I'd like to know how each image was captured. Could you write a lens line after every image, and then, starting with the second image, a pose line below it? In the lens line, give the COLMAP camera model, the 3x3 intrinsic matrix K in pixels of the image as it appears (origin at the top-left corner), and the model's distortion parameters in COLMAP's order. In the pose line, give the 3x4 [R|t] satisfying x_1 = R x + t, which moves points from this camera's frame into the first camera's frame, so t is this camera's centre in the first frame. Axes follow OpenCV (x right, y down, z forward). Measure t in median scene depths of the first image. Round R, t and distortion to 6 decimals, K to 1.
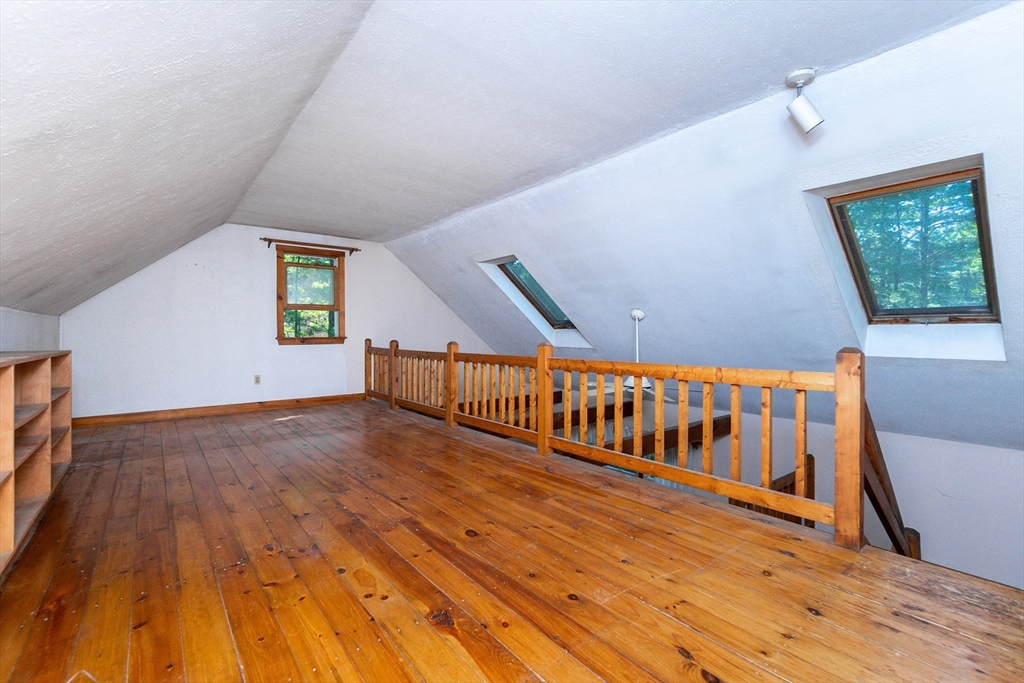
lens RADIAL K [[444.6, 0, 506.6], [0, 444.6, 331.8], [0, 0, 1]] dist [-0.010758, -0.000114]
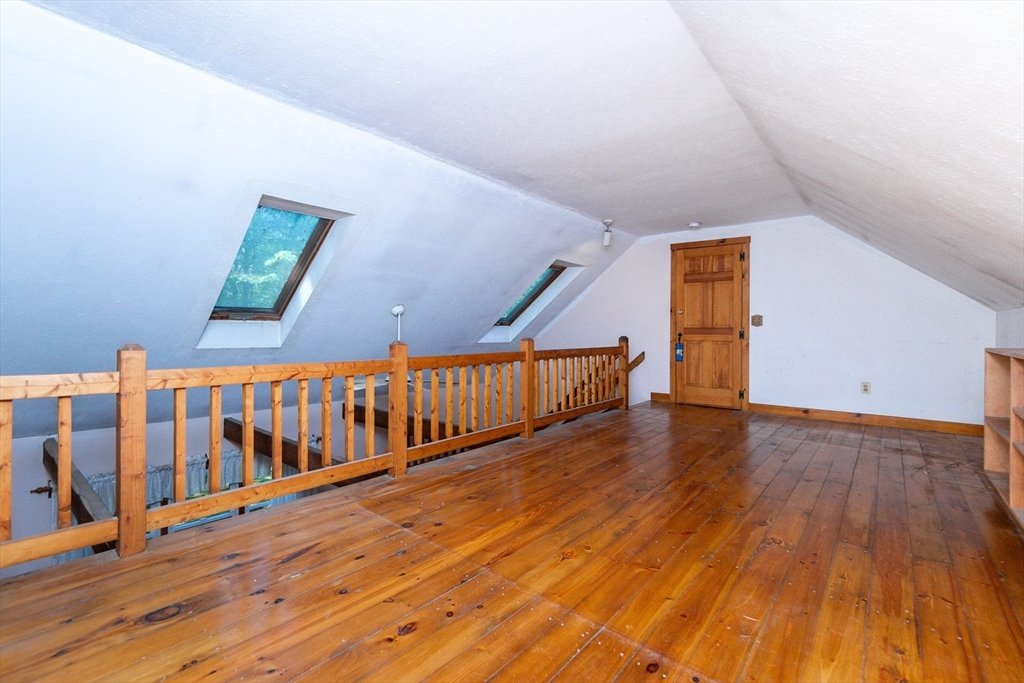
lens RADIAL K [[444.6, 0, 506.6], [0, 444.6, 331.8], [0, 0, 1]] dist [-0.010758, -0.000114]
pose [[-0.175531, -0.005931, 0.984456, -0.955341], [-0.006932, 0.999965, 0.004788, 0.006135], [-0.984450, -0.005984, -0.175565, 1.195158]]
